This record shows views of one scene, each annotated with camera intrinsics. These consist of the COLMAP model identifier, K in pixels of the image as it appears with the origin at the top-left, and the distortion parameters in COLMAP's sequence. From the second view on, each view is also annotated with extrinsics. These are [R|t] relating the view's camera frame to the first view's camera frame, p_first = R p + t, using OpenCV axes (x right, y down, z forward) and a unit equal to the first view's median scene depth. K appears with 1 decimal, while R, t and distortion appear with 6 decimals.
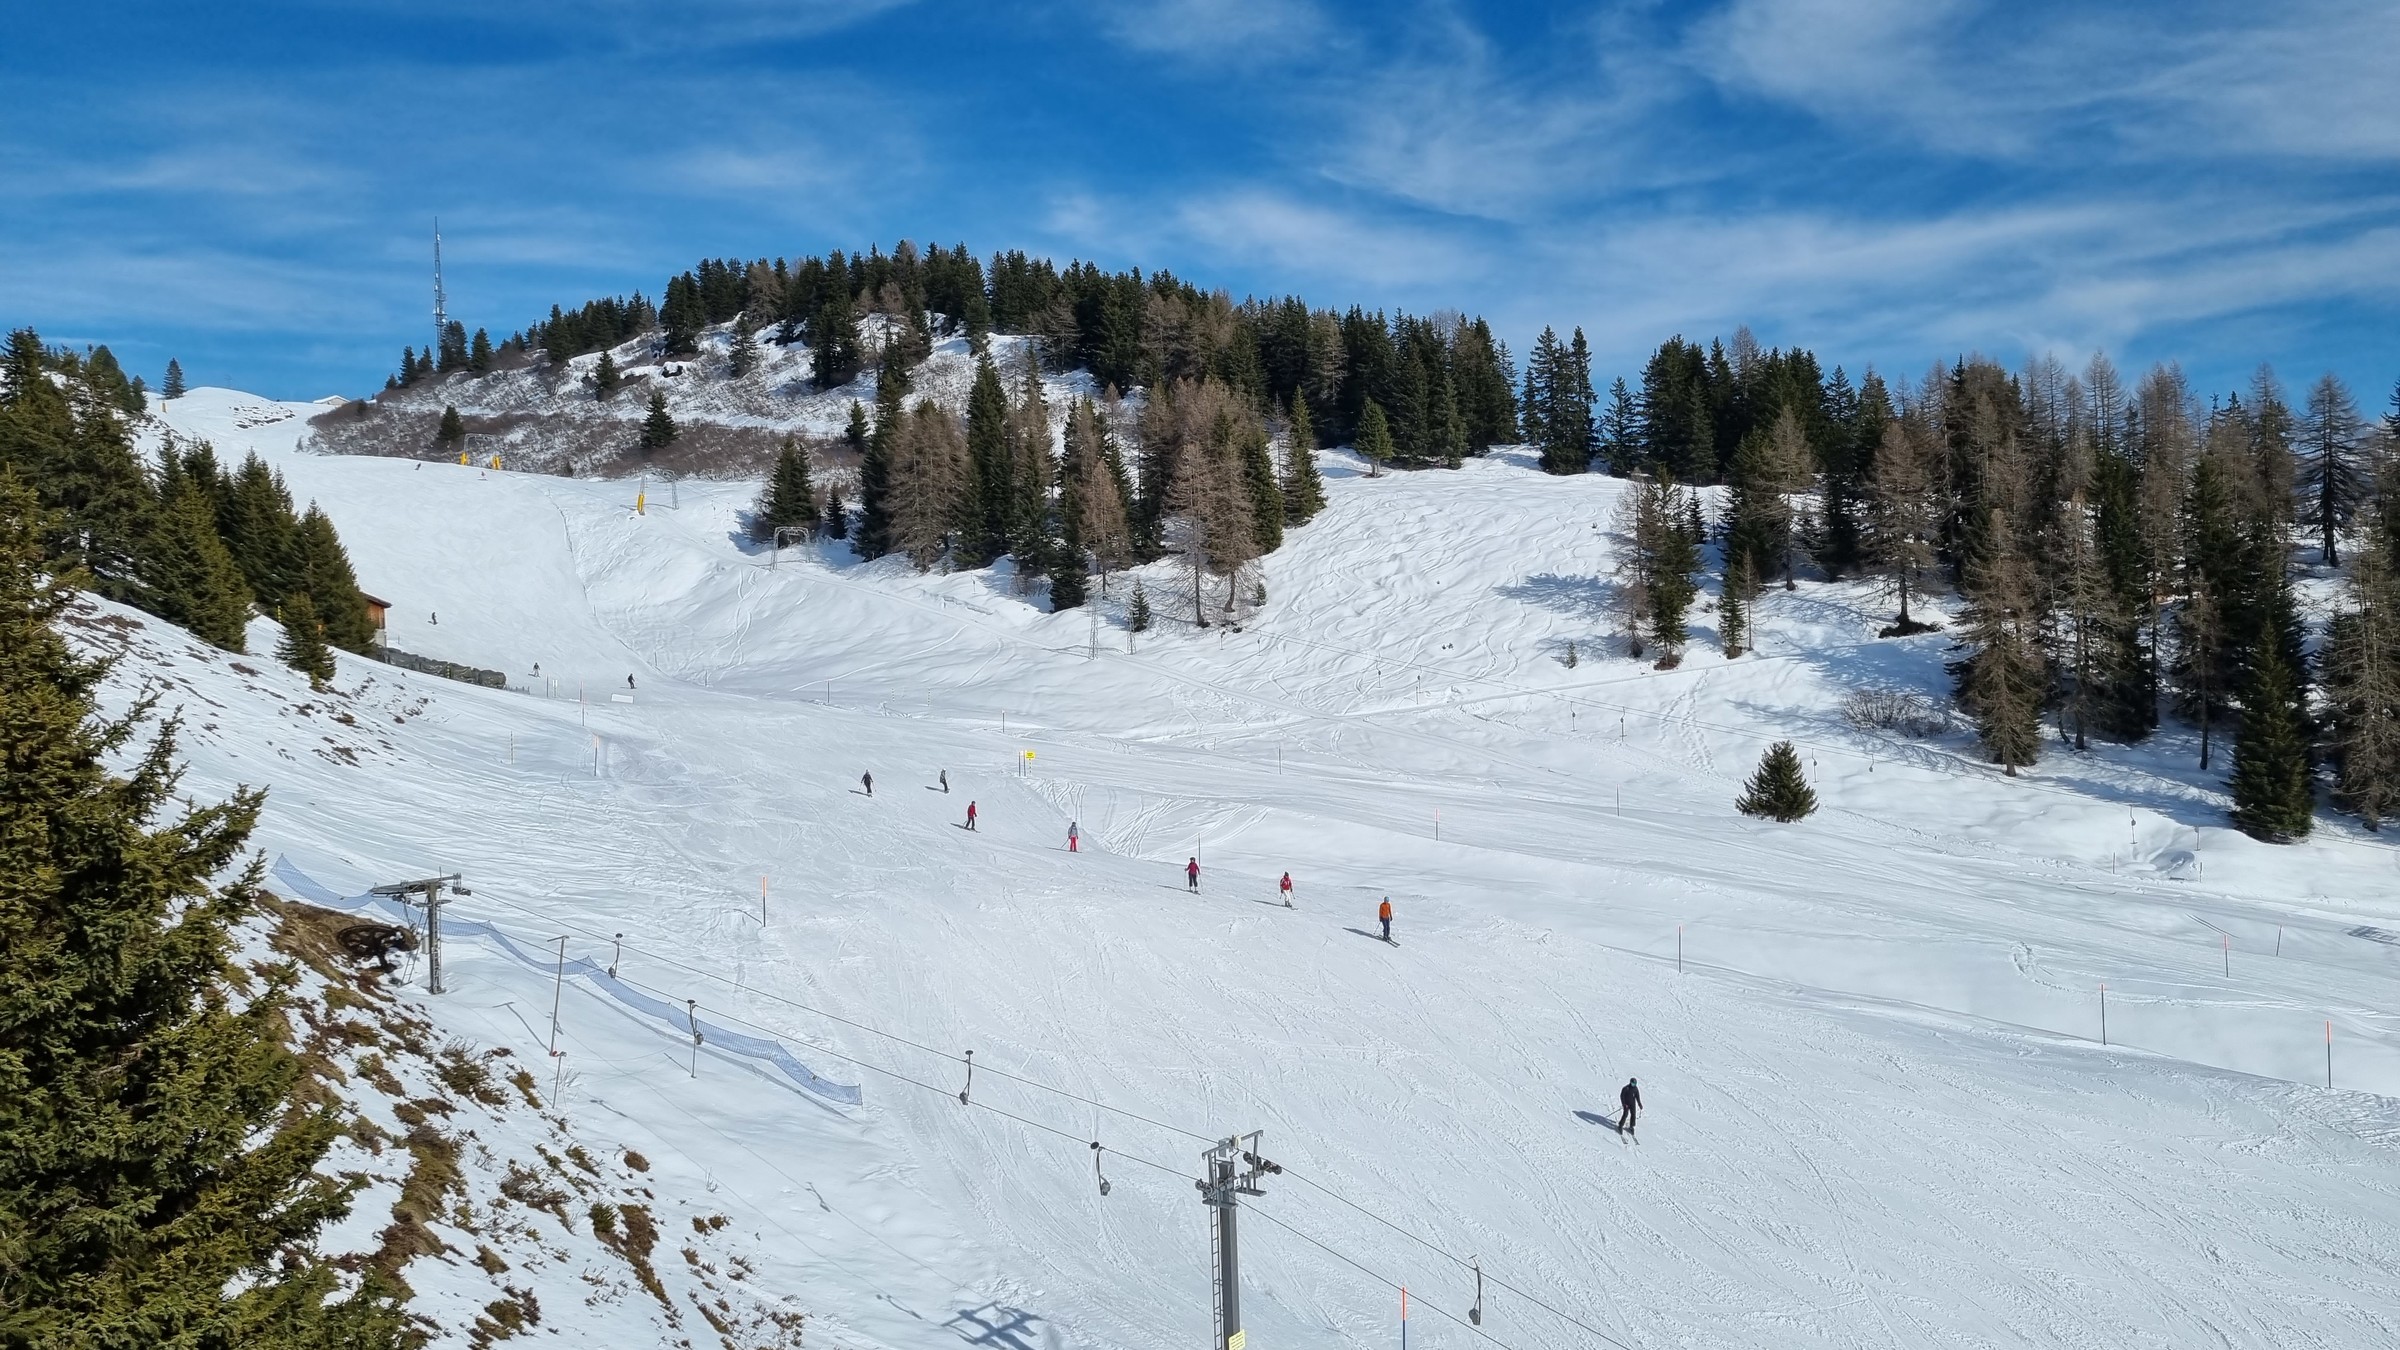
lens RADIAL K [[1726.0, 0, 1200.0], [0, 1726.0, 675.0], [0, 0, 1]] dist [0.046423, -0.000935]
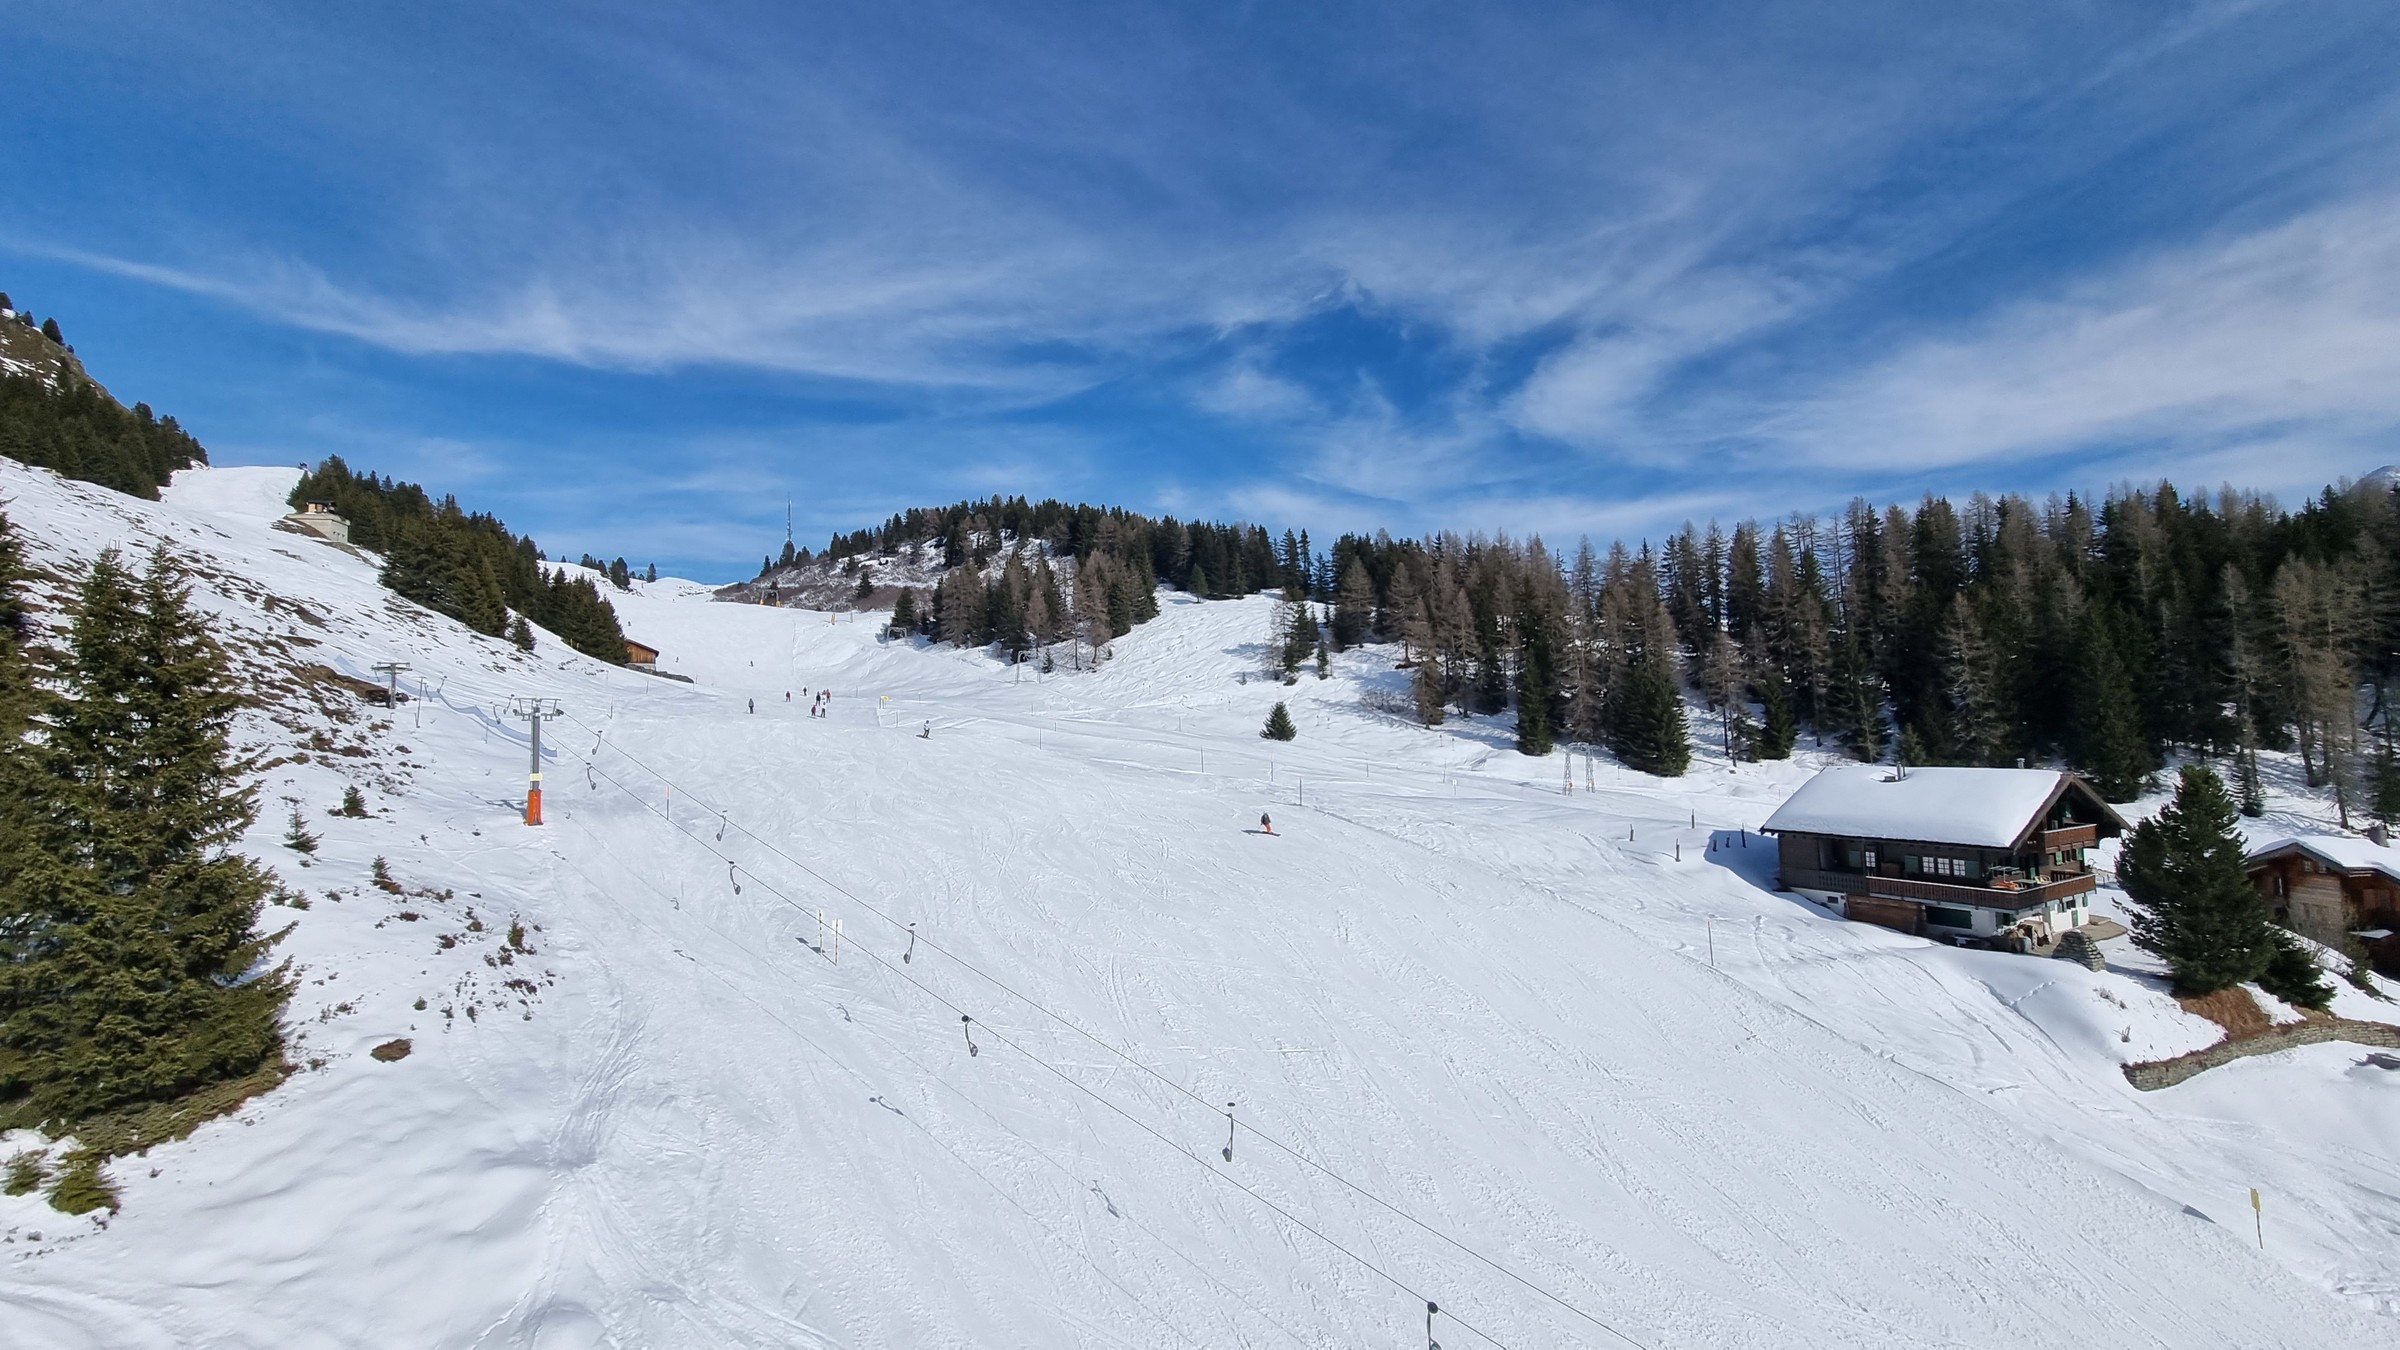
lens RADIAL K [[938.7, 0, 1200.0], [0, 938.7, 675.0], [0, 0, 1]] dist [0.001862, 0.000192]
pose [[0.999298, -0.000140, -0.037473, 0.157223], [-0.002614, 0.997295, -0.073453, 0.048591], [0.037382, 0.073499, 0.996594, -0.058511]]
